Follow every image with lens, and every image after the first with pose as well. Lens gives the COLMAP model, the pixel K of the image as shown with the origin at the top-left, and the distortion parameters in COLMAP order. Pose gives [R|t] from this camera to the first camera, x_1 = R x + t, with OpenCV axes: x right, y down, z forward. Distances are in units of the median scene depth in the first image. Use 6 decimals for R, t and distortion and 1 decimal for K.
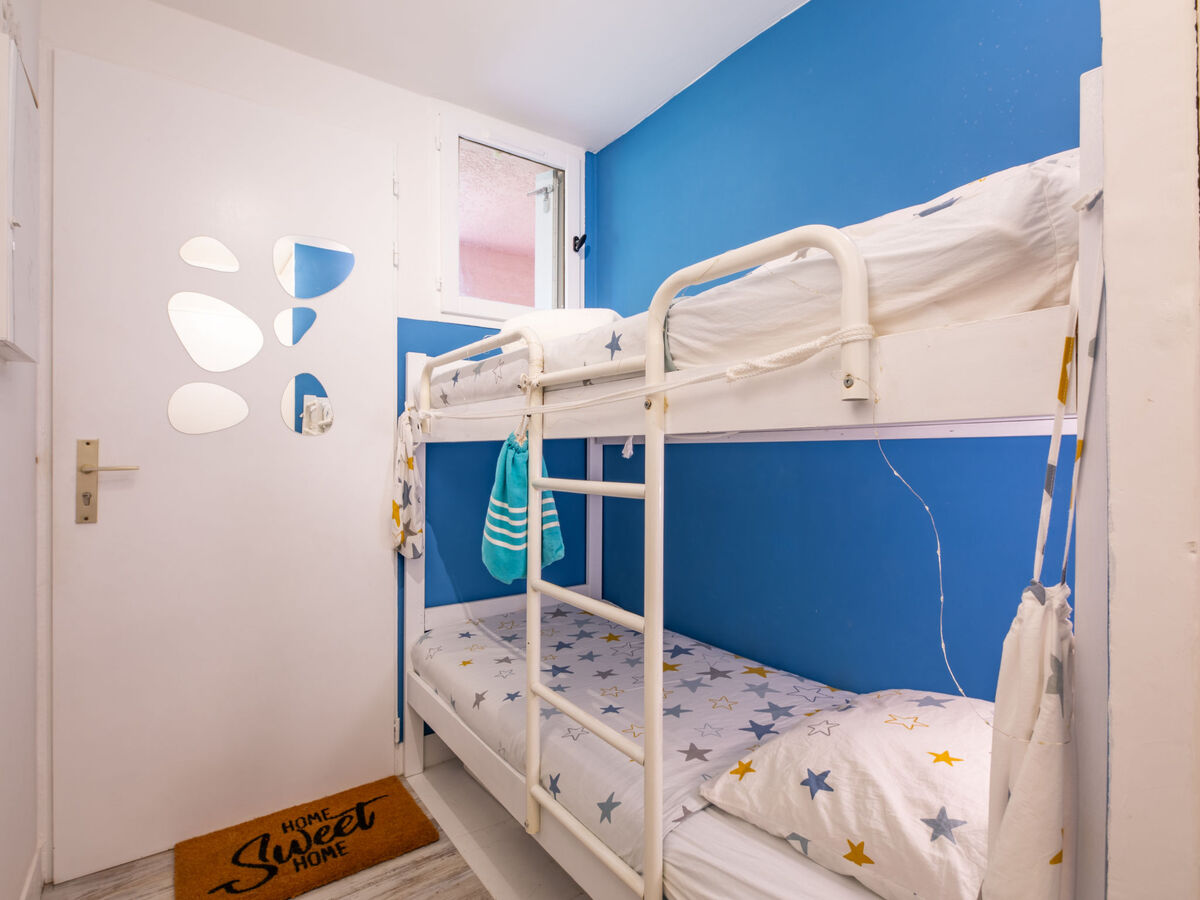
lens RADIAL K [[591.9, 0, 600.0], [0, 591.9, 450.0], [0, 0, 1]] dist [0.002405, -0.003823]
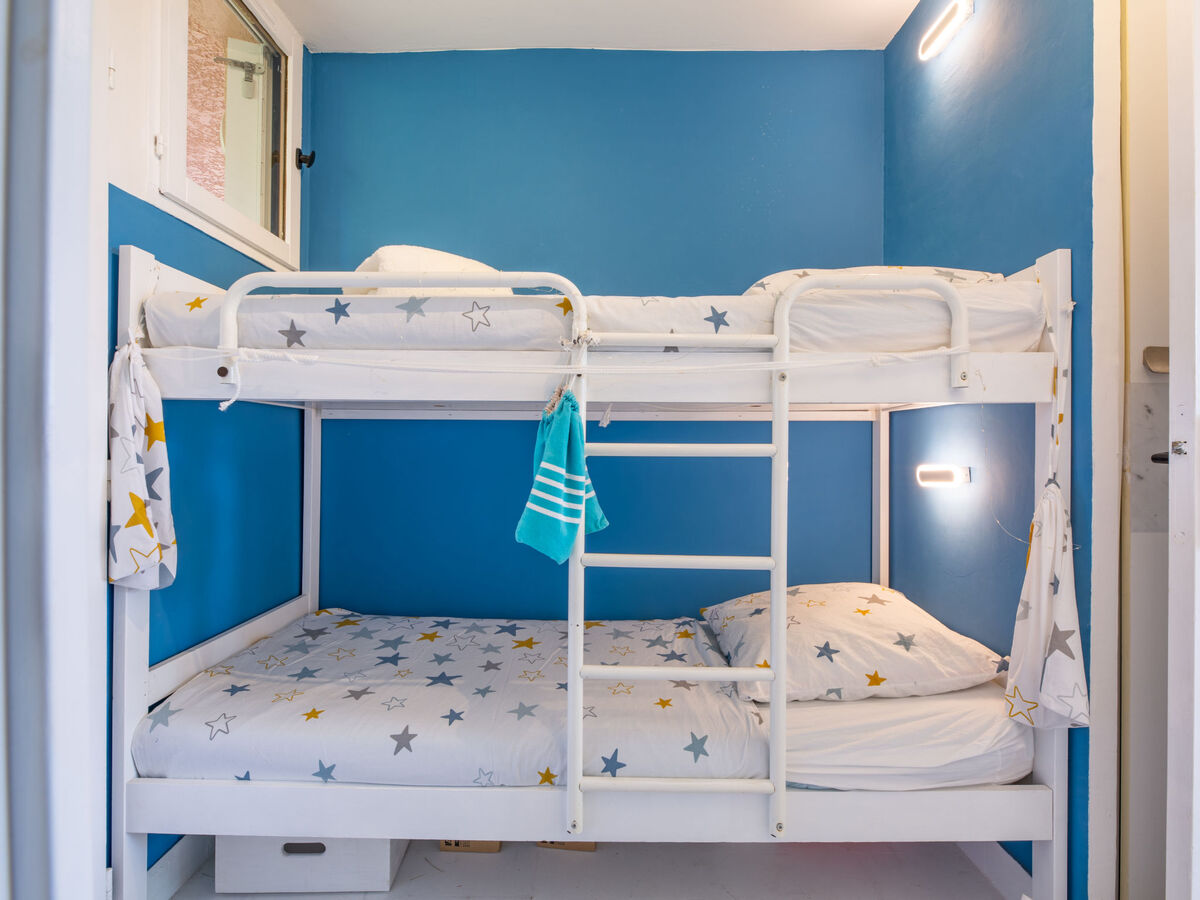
lens RADIAL K [[591.9, 0, 600.0], [0, 591.9, 450.0], [0, 0, 1]] dist [0.002405, -0.003823]
pose [[0.606086, 0.002247, 0.795396, -0.749176], [-0.010103, 0.999937, 0.004874, 0.046865], [-0.795335, -0.010989, 0.606070, 0.382610]]
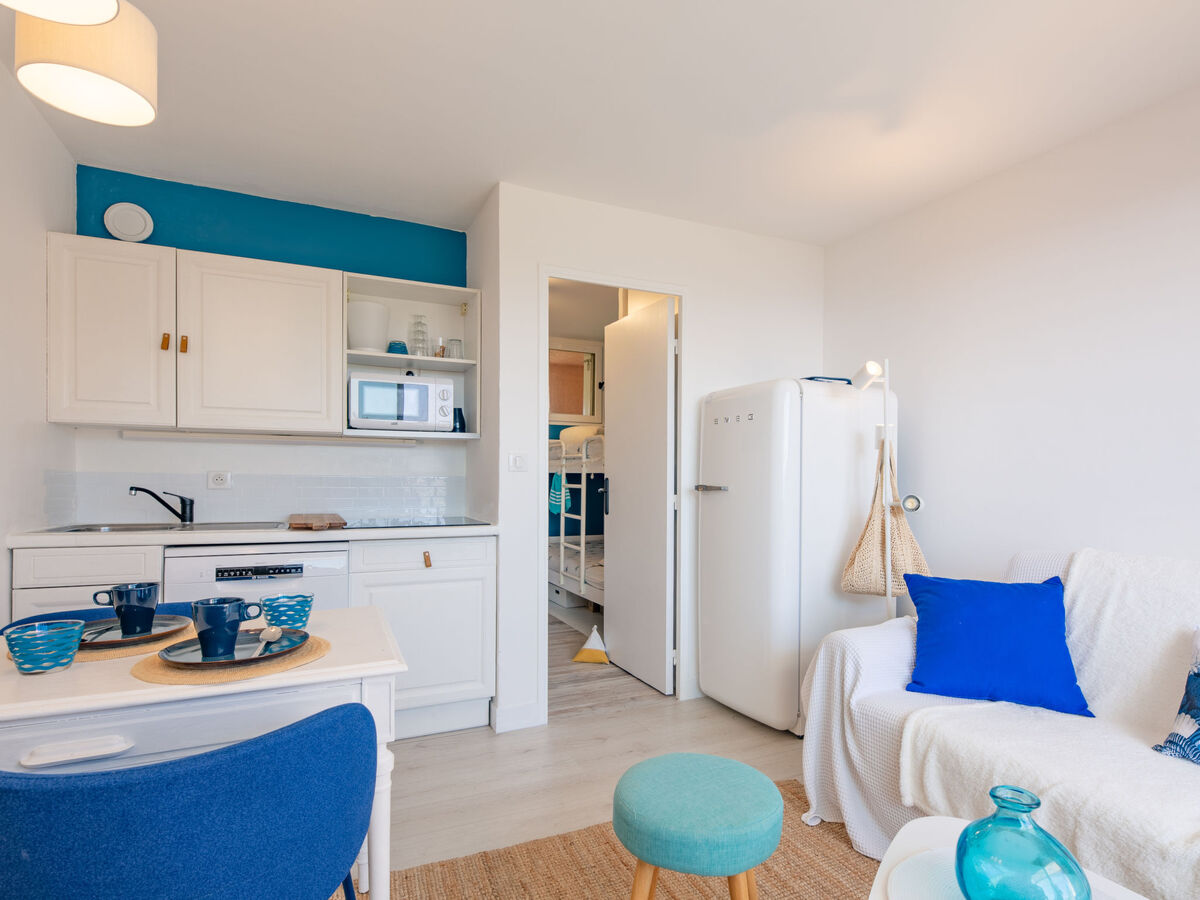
lens RADIAL K [[591.9, 0, 600.0], [0, 591.9, 450.0], [0, 0, 1]] dist [0.002405, -0.003823]
pose [[0.977551, -0.013229, -0.210285, 0.772340], [0.007127, 0.999532, -0.029751, -0.045140], [0.210580, 0.027585, 0.977187, -2.188762]]
